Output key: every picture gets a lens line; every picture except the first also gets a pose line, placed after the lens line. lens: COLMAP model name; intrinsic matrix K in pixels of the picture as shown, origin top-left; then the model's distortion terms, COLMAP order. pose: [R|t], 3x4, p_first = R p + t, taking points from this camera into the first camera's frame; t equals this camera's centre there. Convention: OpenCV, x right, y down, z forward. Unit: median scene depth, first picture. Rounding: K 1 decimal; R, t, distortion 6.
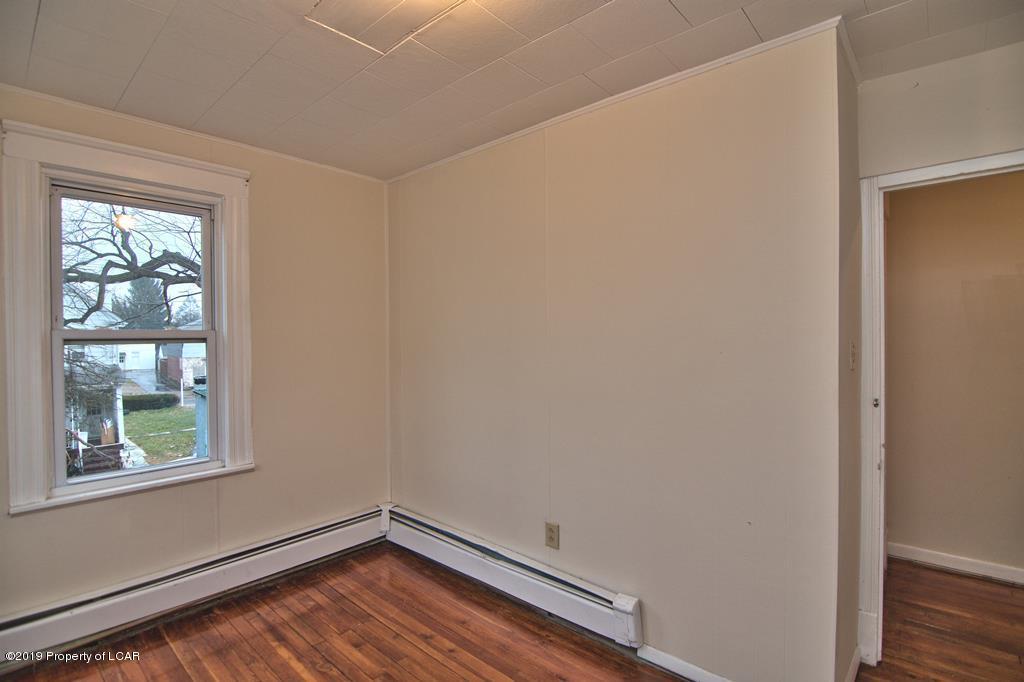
lens RADIAL K [[497.4, 0, 504.8], [0, 497.4, 349.0], [0, 0, 1]] dist [-0.003362, -0.005607]
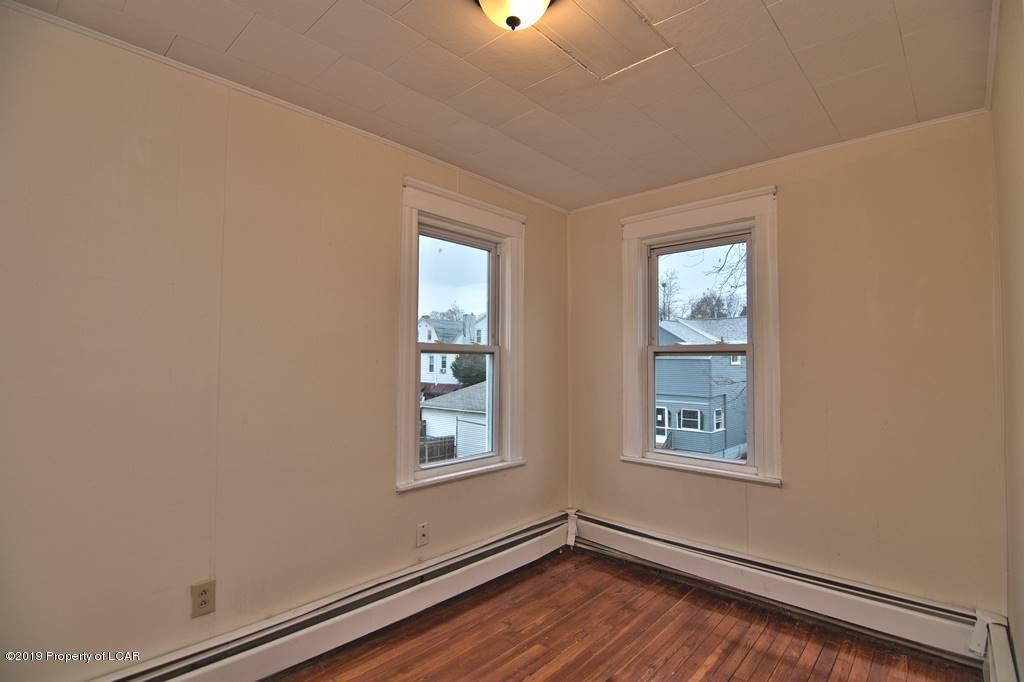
lens RADIAL K [[497.4, 0, 505.8], [0, 497.4, 343.1], [0, 0, 1]] dist [-0.003362, -0.005607]
pose [[-0.012288, -0.015696, -0.999801, 0.519213], [-0.017202, 0.999732, -0.015484, -0.015083], [0.999777, 0.017008, -0.012555, 0.511203]]
